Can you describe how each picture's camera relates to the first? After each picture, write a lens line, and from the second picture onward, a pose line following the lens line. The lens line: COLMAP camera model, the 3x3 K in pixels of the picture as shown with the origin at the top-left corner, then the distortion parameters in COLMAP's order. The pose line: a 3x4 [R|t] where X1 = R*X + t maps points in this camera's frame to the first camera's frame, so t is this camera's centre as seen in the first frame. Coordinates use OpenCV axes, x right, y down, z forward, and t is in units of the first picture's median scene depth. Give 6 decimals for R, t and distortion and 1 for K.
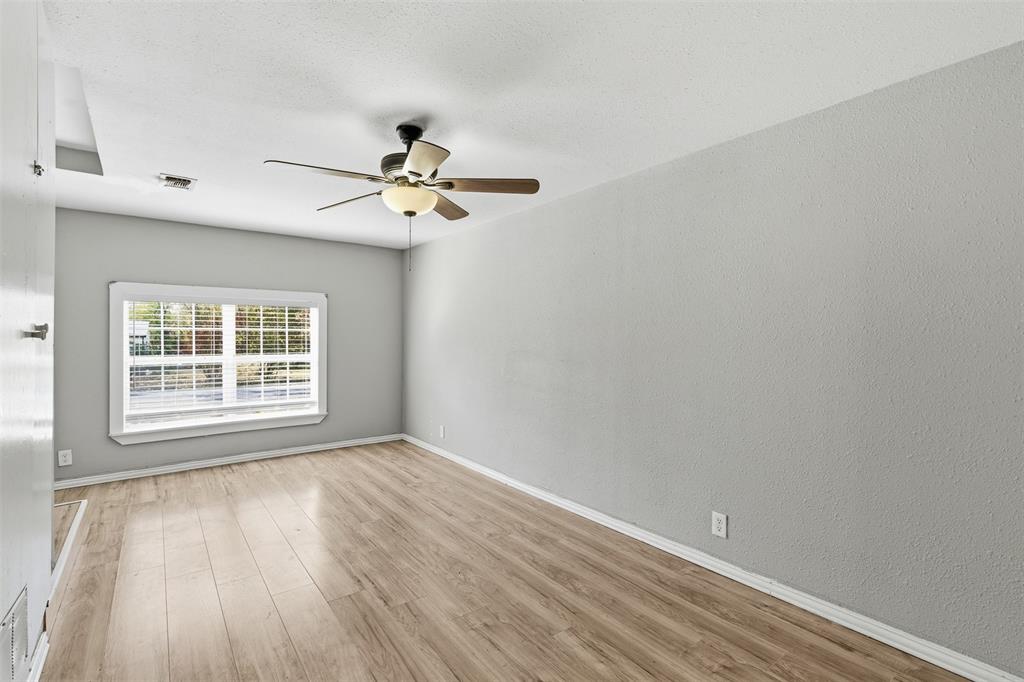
lens RADIAL K [[470.3, 0, 522.3], [0, 470.3, 344.4], [0, 0, 1]] dist [0.010338, 0.000372]
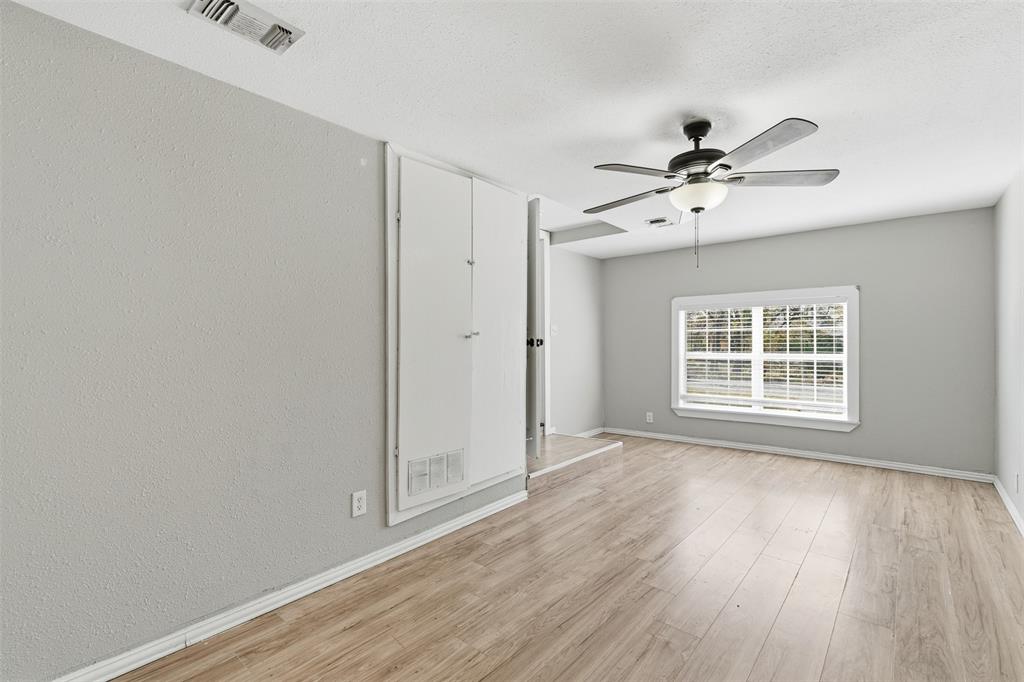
lens RADIAL K [[470.3, 0, 514.4], [0, 470.3, 344.0], [0, 0, 1]] dist [0.010338, 0.000372]
pose [[0.200941, 0.004724, -0.979592, 0.310363], [-0.001766, 0.999988, 0.004460, -0.001277], [0.979602, 0.000834, 0.200947, 0.205195]]
